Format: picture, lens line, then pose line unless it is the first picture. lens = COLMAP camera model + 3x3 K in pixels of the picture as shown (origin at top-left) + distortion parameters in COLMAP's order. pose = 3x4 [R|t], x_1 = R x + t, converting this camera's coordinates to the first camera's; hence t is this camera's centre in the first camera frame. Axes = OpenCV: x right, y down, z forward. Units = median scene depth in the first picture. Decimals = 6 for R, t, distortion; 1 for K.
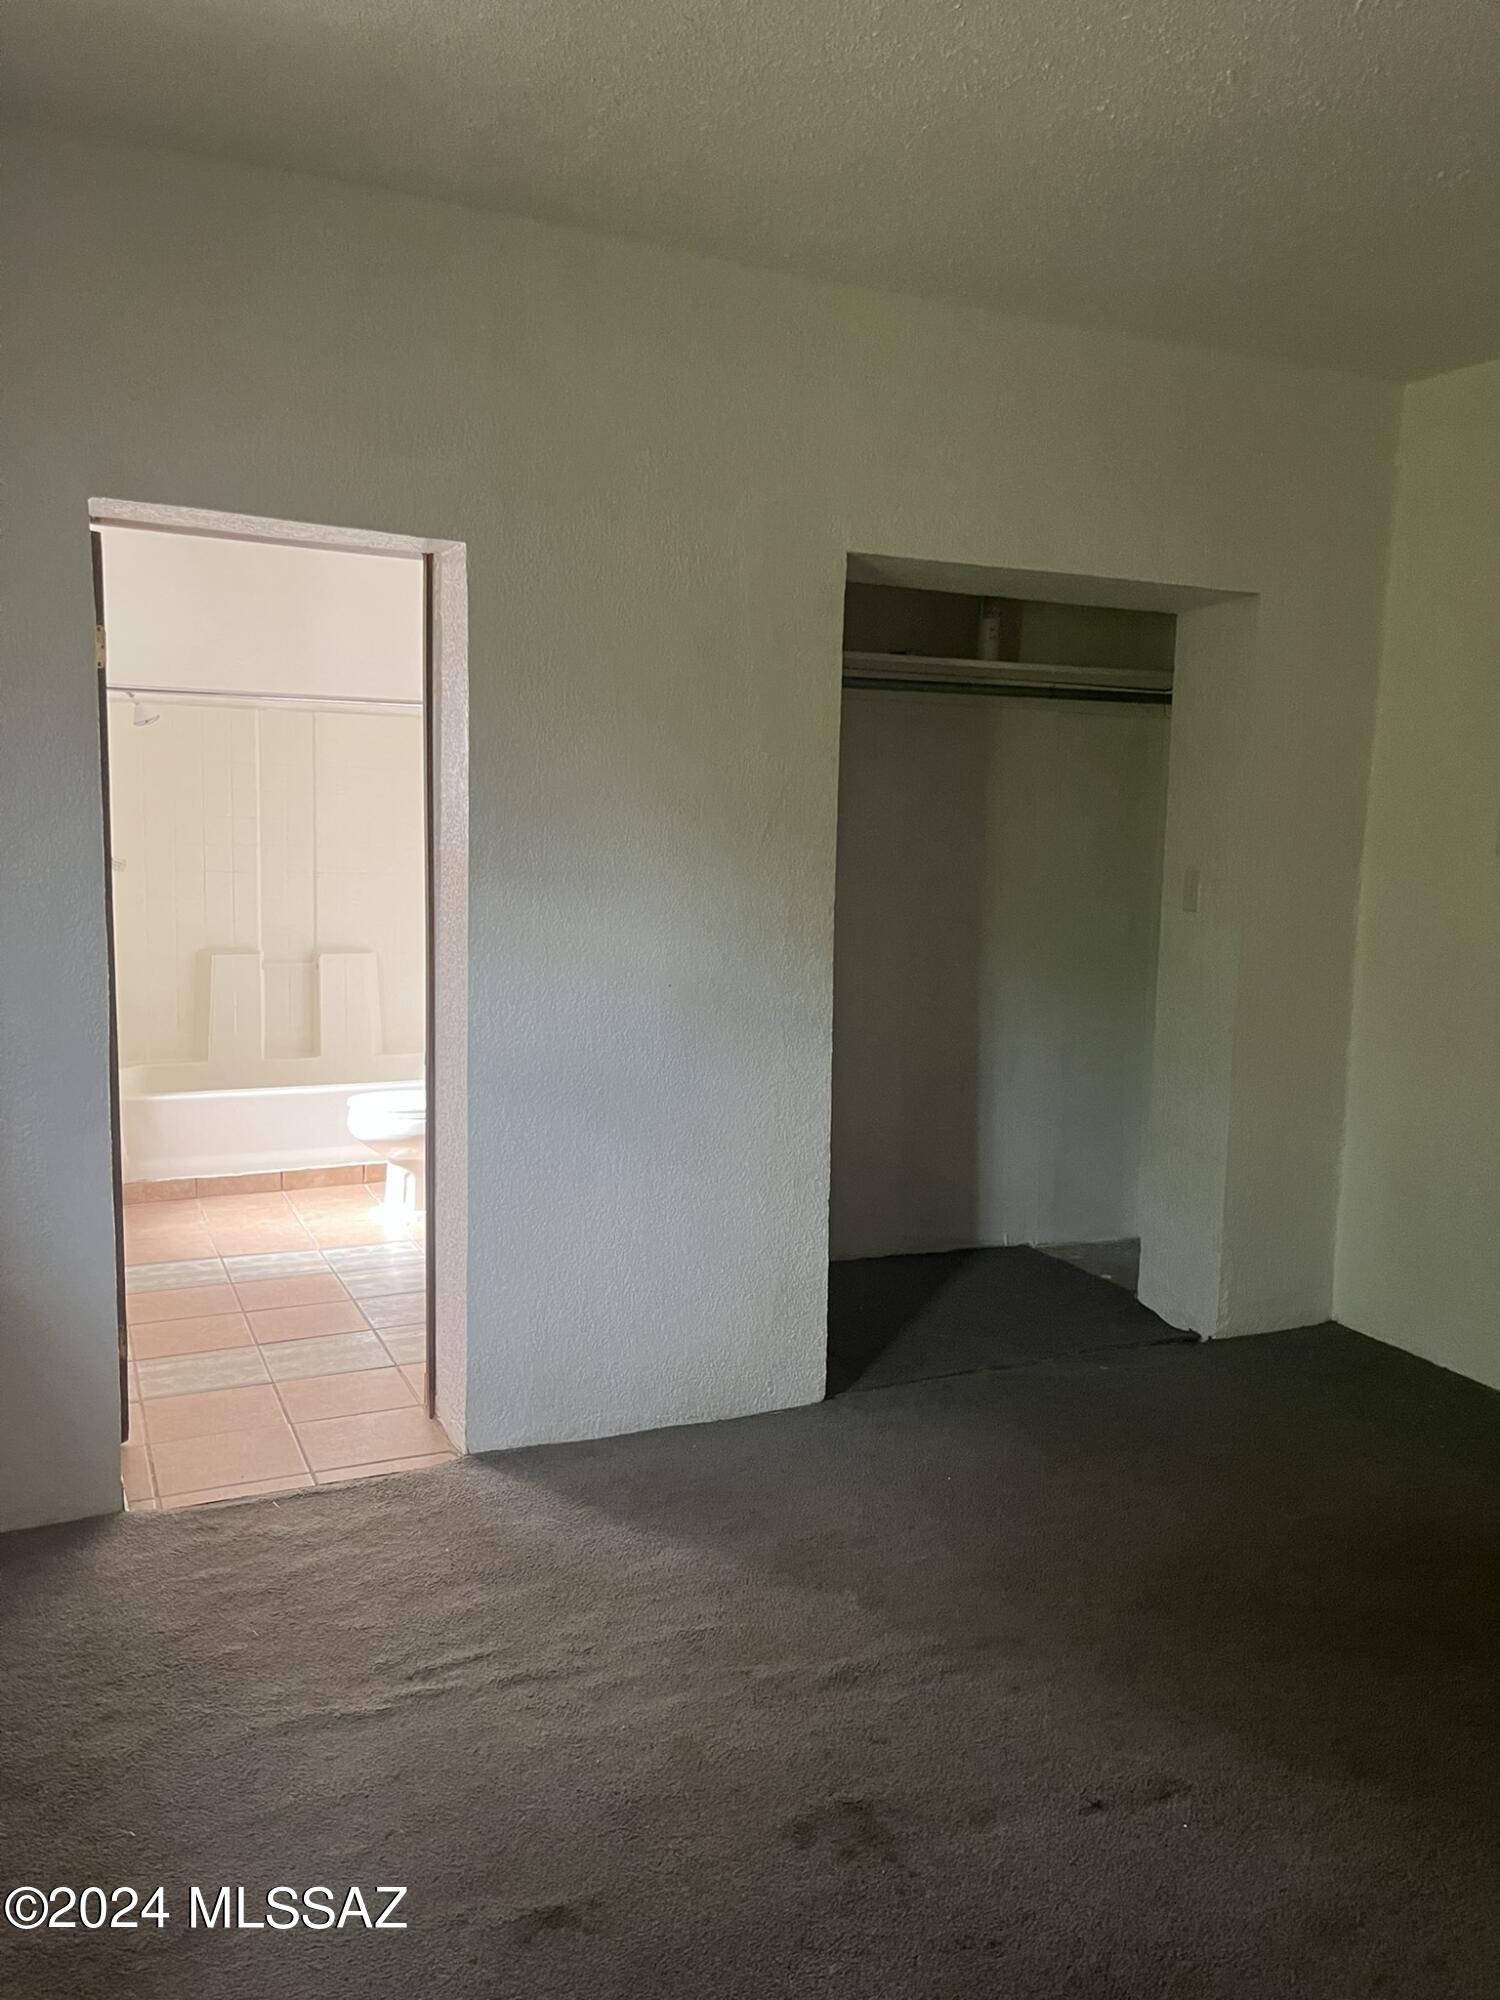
lens RADIAL K [[1536.6, 0, 750.0], [0, 1536.6, 1000.0], [0, 0, 1]] dist [-0.004414, 0.001547]
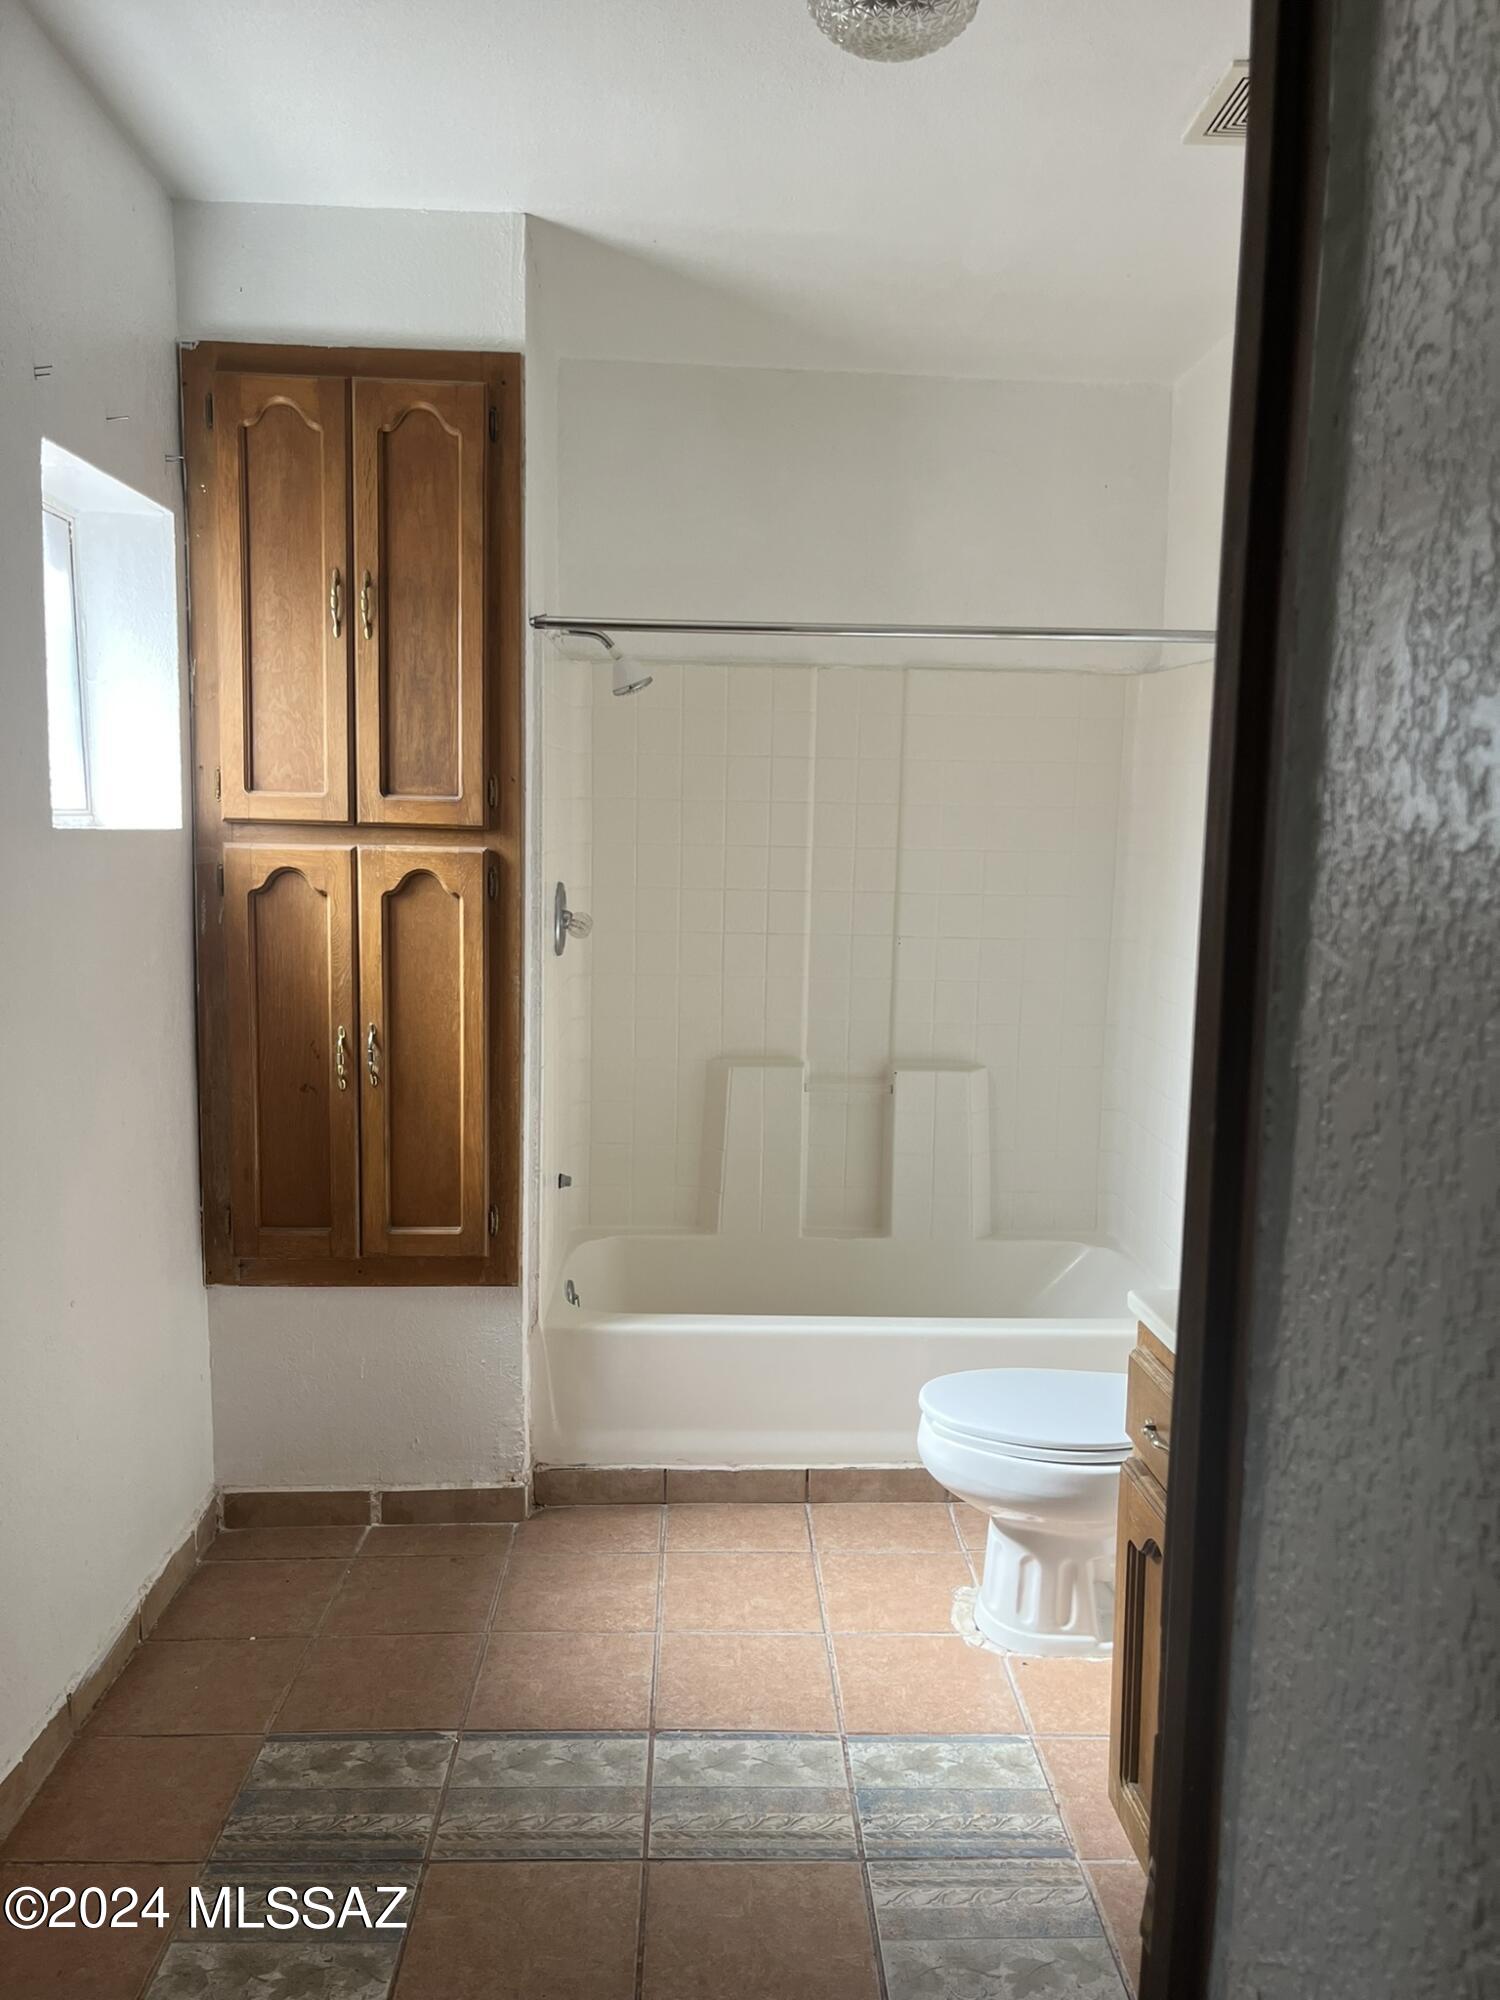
lens RADIAL K [[1536.6, 0, 750.0], [0, 1536.6, 1000.0], [0, 0, 1]] dist [-0.004414, 0.001547]
pose [[0.922714, 0.042264, -0.383162, -0.130801], [-0.045368, 0.998970, 0.000937, -0.071875], [0.382807, 0.016518, 0.923681, 0.534780]]
